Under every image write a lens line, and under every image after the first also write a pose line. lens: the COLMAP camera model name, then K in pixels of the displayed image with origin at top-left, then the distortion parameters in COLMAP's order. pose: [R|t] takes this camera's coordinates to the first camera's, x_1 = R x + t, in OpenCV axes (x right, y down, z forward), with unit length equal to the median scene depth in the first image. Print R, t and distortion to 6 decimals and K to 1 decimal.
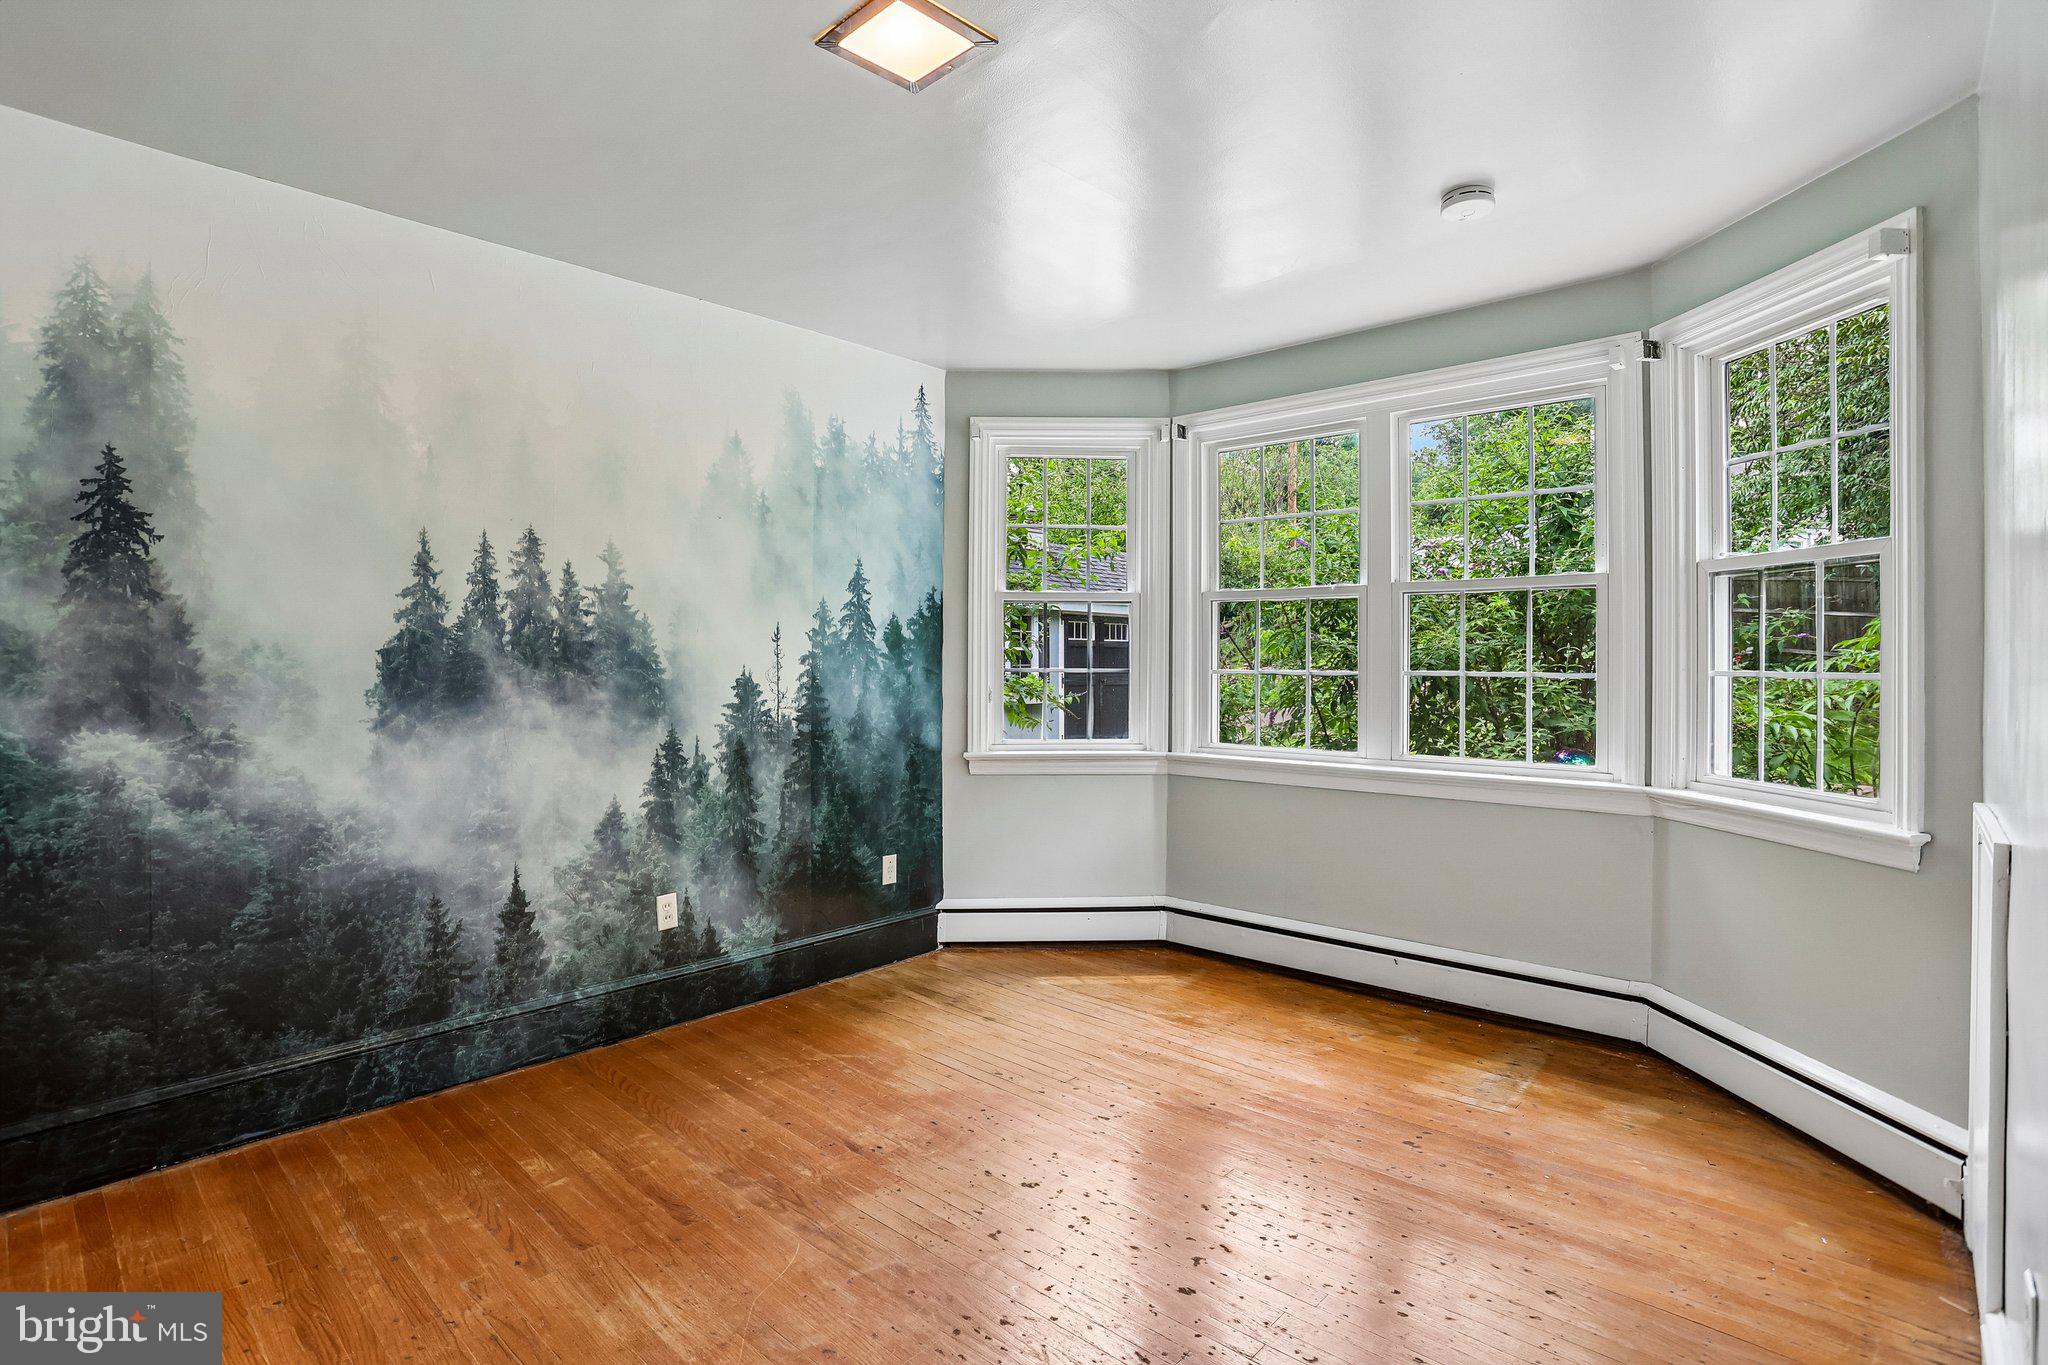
lens RADIAL K [[1005.5, 0, 1007.1], [0, 1005.5, 659.3], [0, 0, 1]] dist [-0.073979, 0.031232]
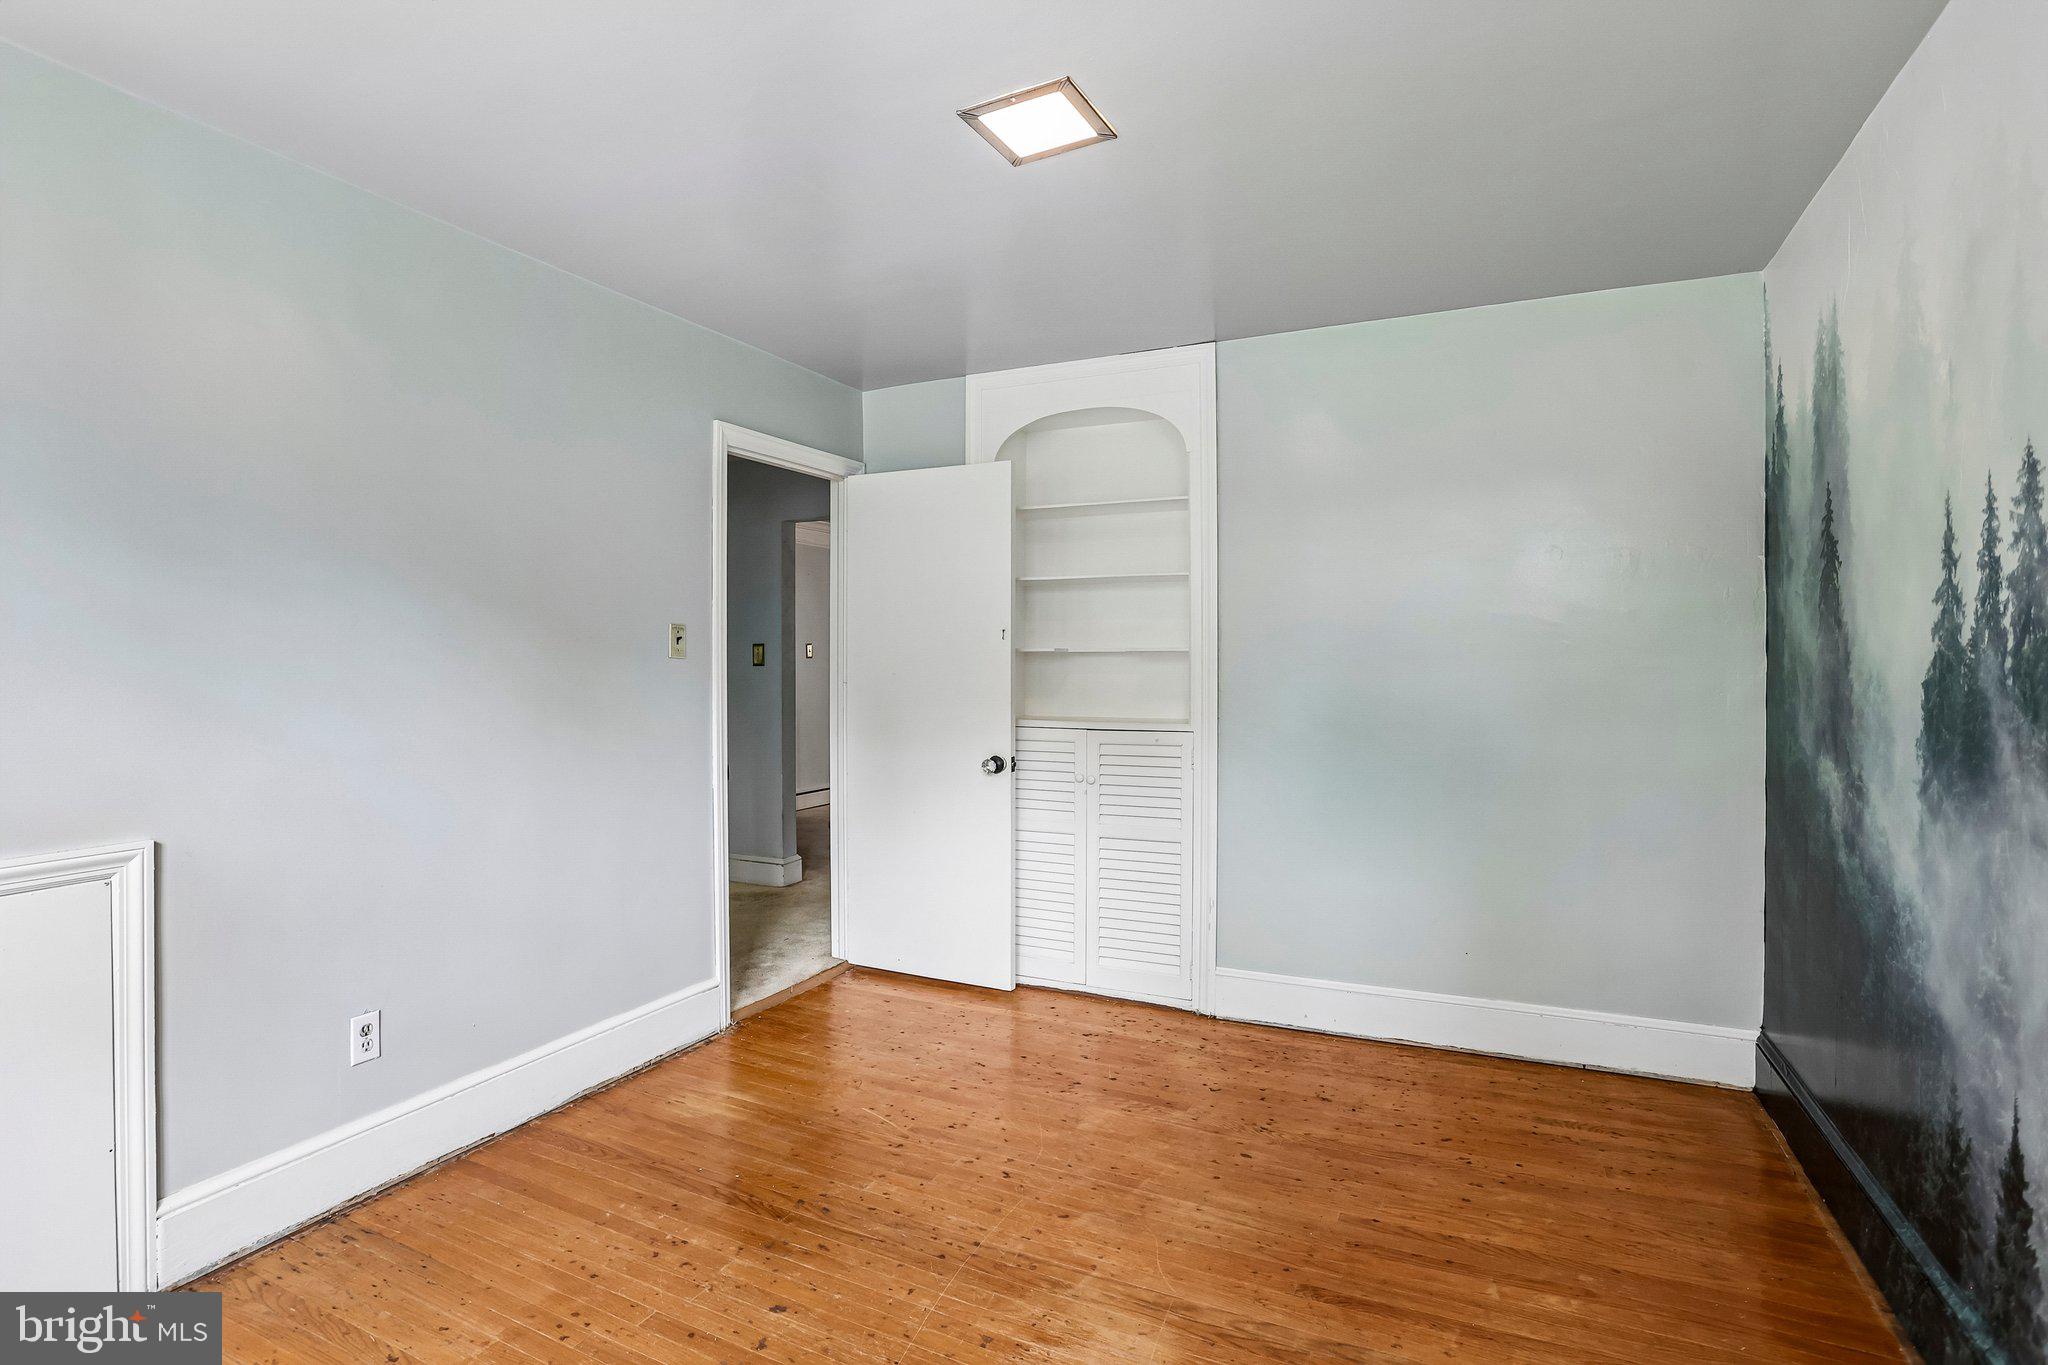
lens RADIAL K [[1005.5, 0, 1007.1], [0, 1005.5, 659.3], [0, 0, 1]] dist [-0.073979, 0.031232]
pose [[-0.959637, 0.000285, -0.281240, 0.166102], [0.001344, 0.999993, -0.003572, -0.023051], [0.281237, -0.003806, -0.959631, 1.402750]]
